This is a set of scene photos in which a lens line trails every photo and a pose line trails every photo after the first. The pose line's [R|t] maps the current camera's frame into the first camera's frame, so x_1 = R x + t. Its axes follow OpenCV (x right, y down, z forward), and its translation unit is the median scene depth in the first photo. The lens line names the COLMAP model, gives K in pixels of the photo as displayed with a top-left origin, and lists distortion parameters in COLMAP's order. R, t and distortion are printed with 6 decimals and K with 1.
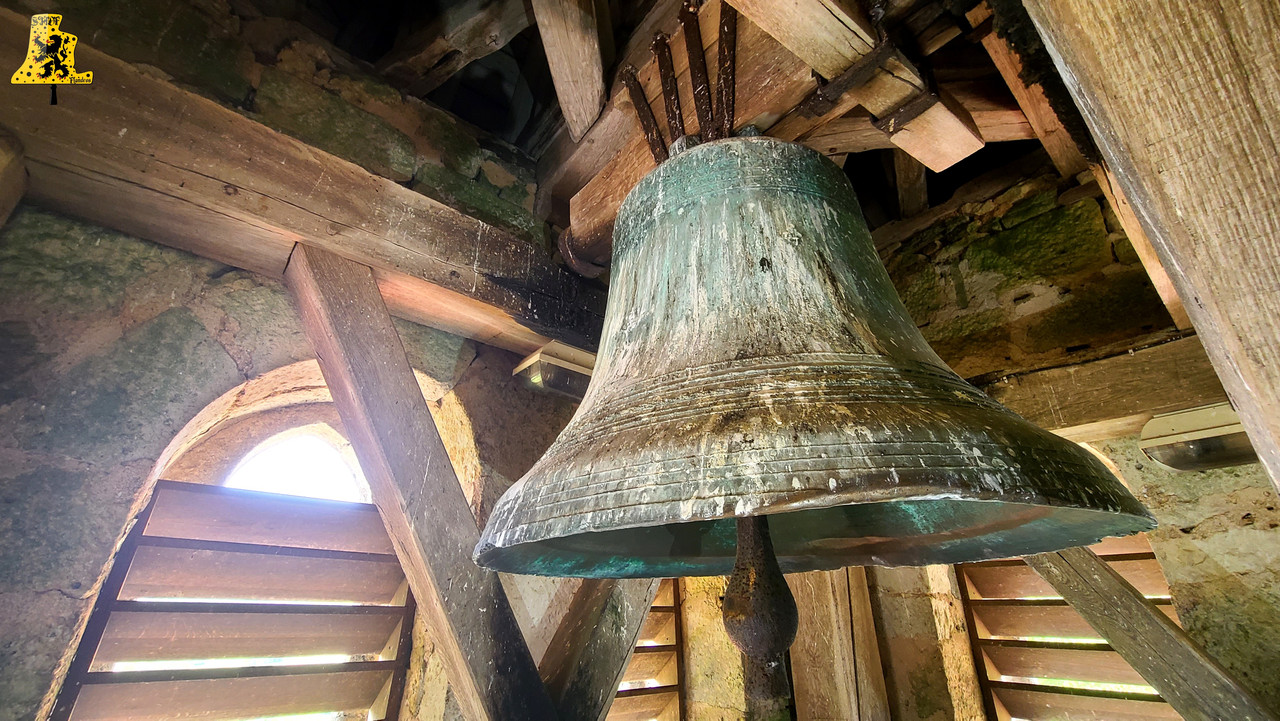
lens RADIAL K [[527.4, 0, 638.3], [0, 527.4, 356.2], [0, 0, 1]] dist [0.002647, -0.000756]
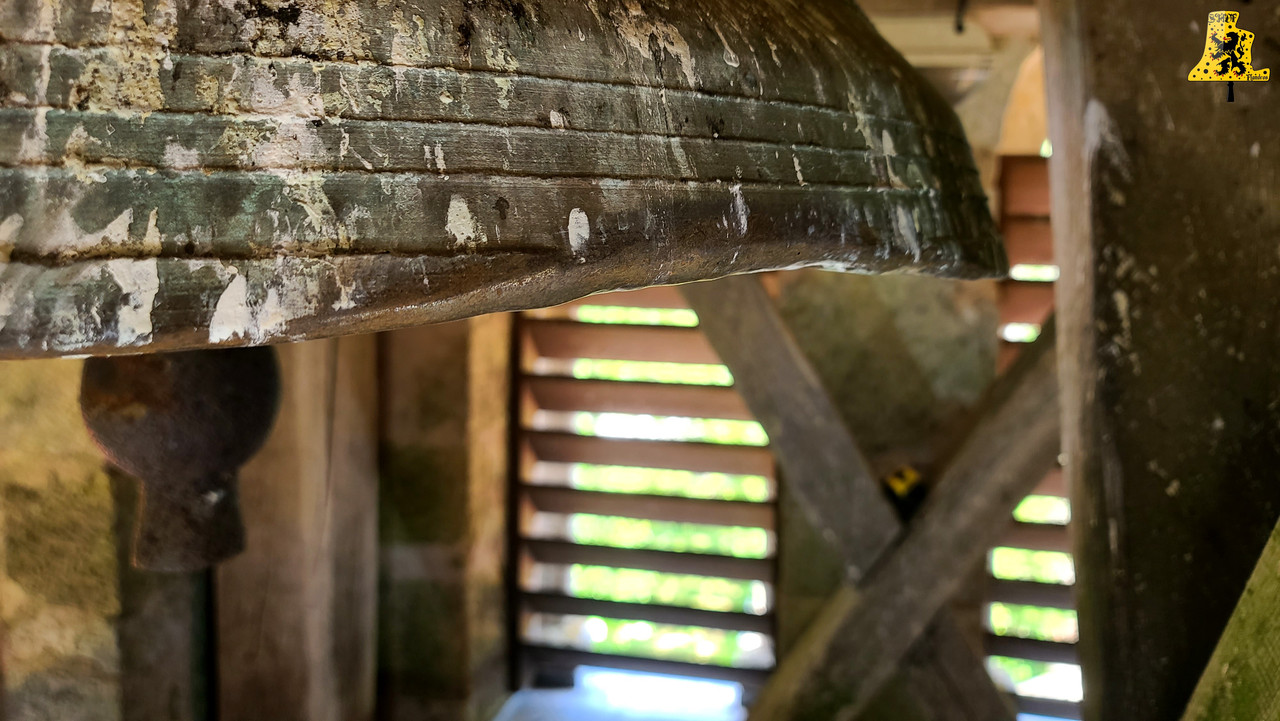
lens RADIAL K [[977.2, 0, 641.4], [0, 977.2, 354.2], [0, 0, 1]] dist [0.026041, -0.010886]
pose [[0.778833, -0.056654, 0.624667, 0.057251], [-0.292464, 0.848221, 0.441572, 0.052450], [-0.554873, -0.526604, 0.644053, 0.578014]]
